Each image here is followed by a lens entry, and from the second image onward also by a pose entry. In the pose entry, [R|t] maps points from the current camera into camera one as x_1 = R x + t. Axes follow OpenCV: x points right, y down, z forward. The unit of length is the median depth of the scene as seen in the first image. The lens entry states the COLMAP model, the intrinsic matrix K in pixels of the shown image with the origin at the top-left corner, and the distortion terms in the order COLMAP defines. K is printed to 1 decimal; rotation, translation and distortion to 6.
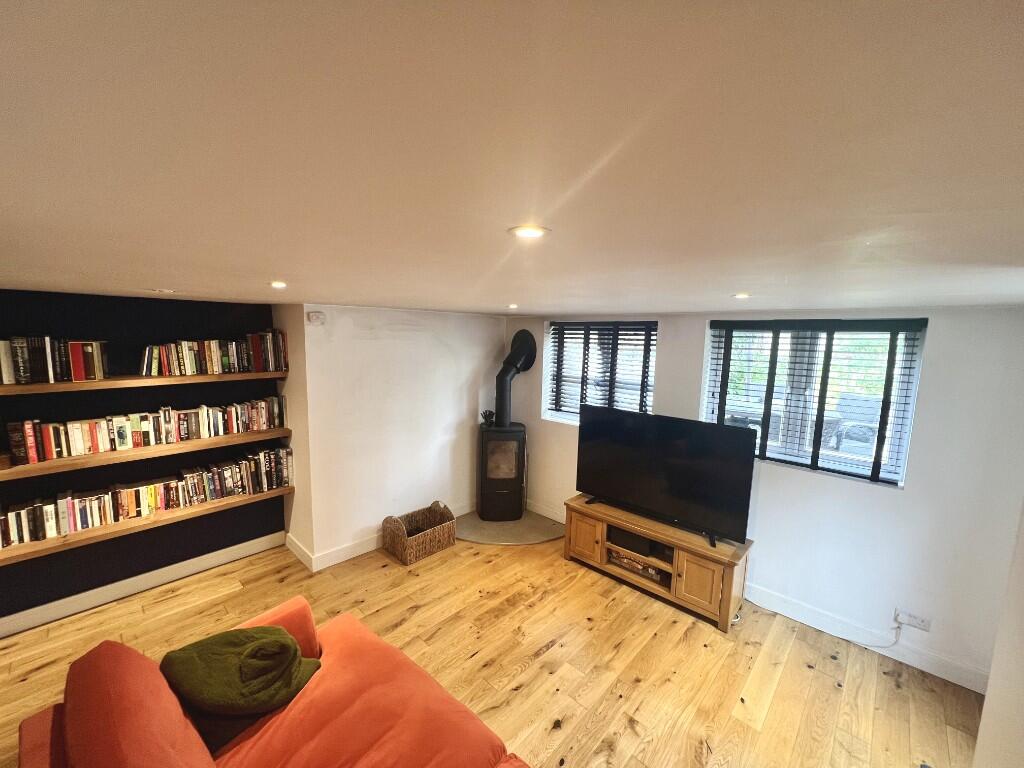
lens RADIAL K [[415.3, 0, 512.0], [0, 415.3, 384.0], [0, 0, 1]] dist [0.000287, 0.000210]
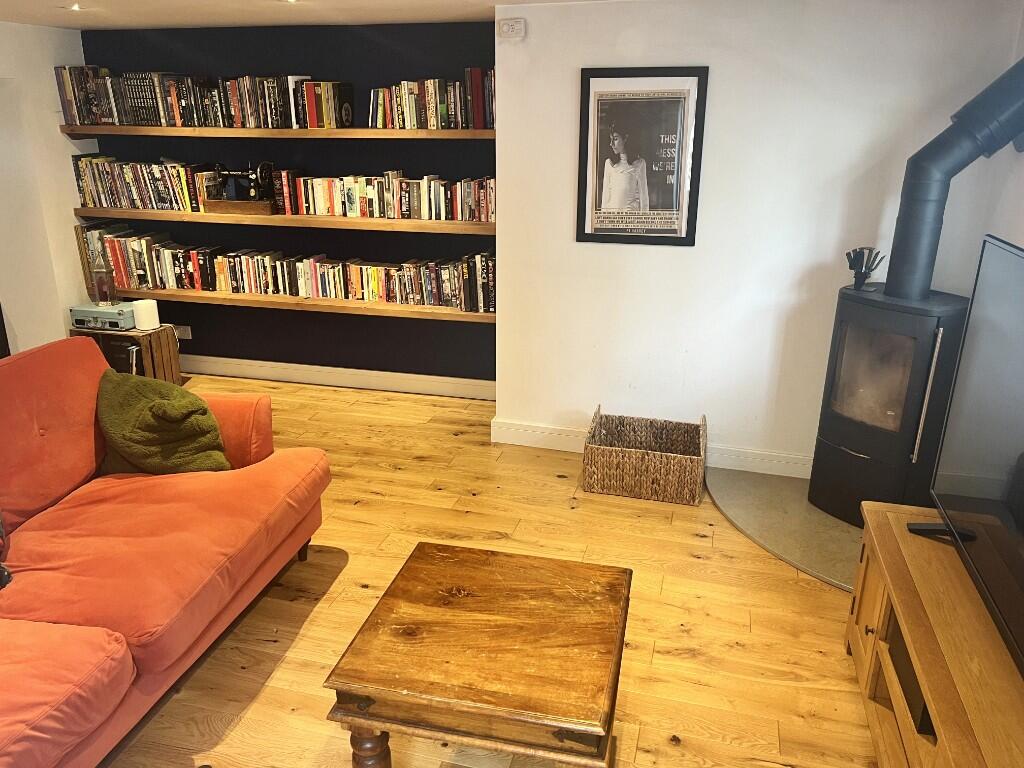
lens RADIAL K [[772.5, 0, 512.0], [0, 772.5, 384.0], [0, 0, 1]] dist [0.029977, -0.004583]
pose [[0.476904, 0.269425, -0.836644, 0.612845], [-0.107637, 0.962599, 0.248632, 0.052827], [0.872340, -0.028520, 0.488067, 0.461652]]
